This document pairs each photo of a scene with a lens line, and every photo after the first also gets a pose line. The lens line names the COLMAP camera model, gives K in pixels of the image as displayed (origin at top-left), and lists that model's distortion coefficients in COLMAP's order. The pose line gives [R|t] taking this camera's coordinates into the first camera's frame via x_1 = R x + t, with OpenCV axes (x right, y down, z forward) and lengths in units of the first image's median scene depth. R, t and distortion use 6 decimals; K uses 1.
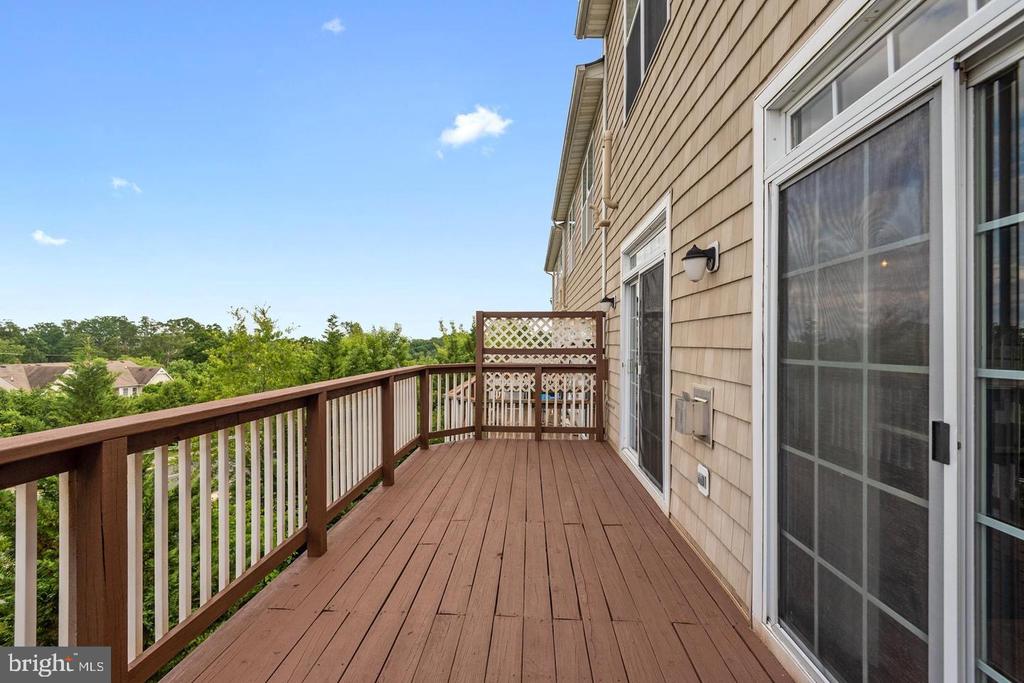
lens RADIAL K [[464.1, 0, 508.7], [0, 464.1, 346.0], [0, 0, 1]] dist [0.042364, -0.027166]
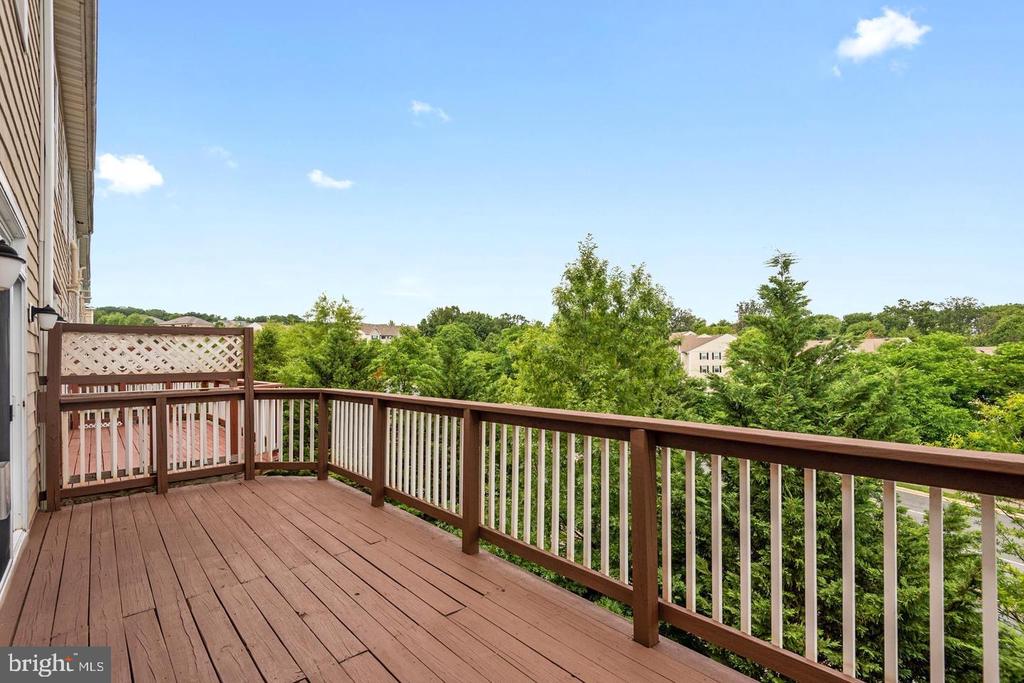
lens RADIAL K [[470.6, 0, 509.8], [0, 470.6, 362.8], [0, 0, 1]] dist [-0.003009, -0.000192]
pose [[-0.713924, 0.014814, -0.700066, 0.133214], [0.009492, 0.999889, 0.011480, -0.008768], [0.700158, 0.001551, -0.713986, 0.819341]]
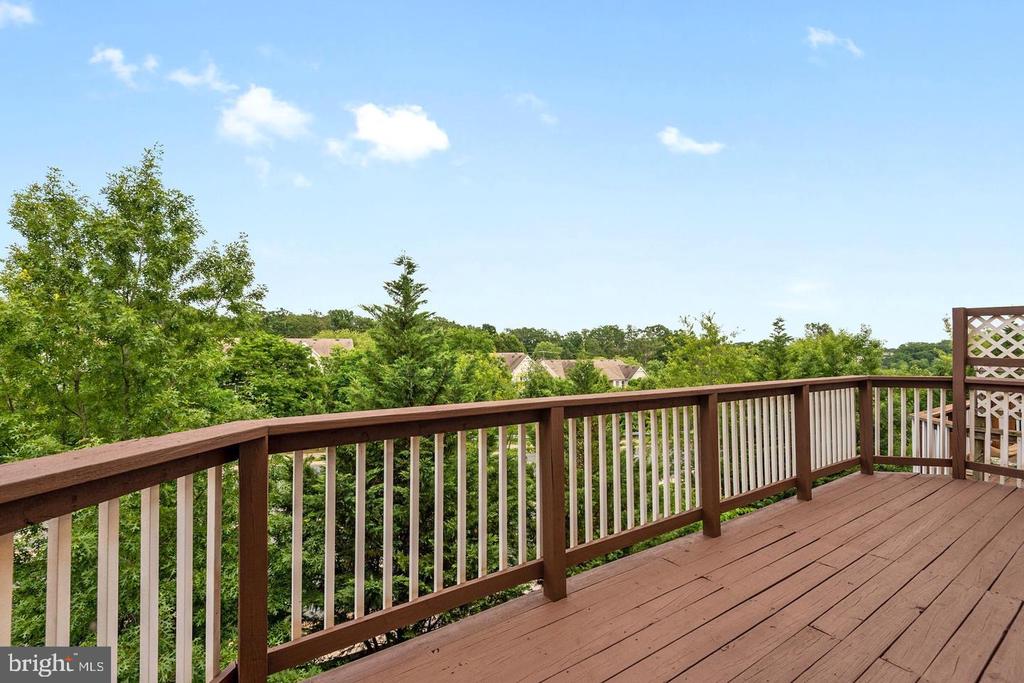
lens RADIAL K [[467.3, 0, 513.9], [0, 467.3, 345.5], [0, 0, 1]] dist [0.000606, 0.000305]
pose [[0.615101, 0.004700, -0.788435, 0.082524], [-0.010936, 0.999937, -0.002570, -0.004094], [0.788373, 0.010203, 0.615113, -0.035551]]
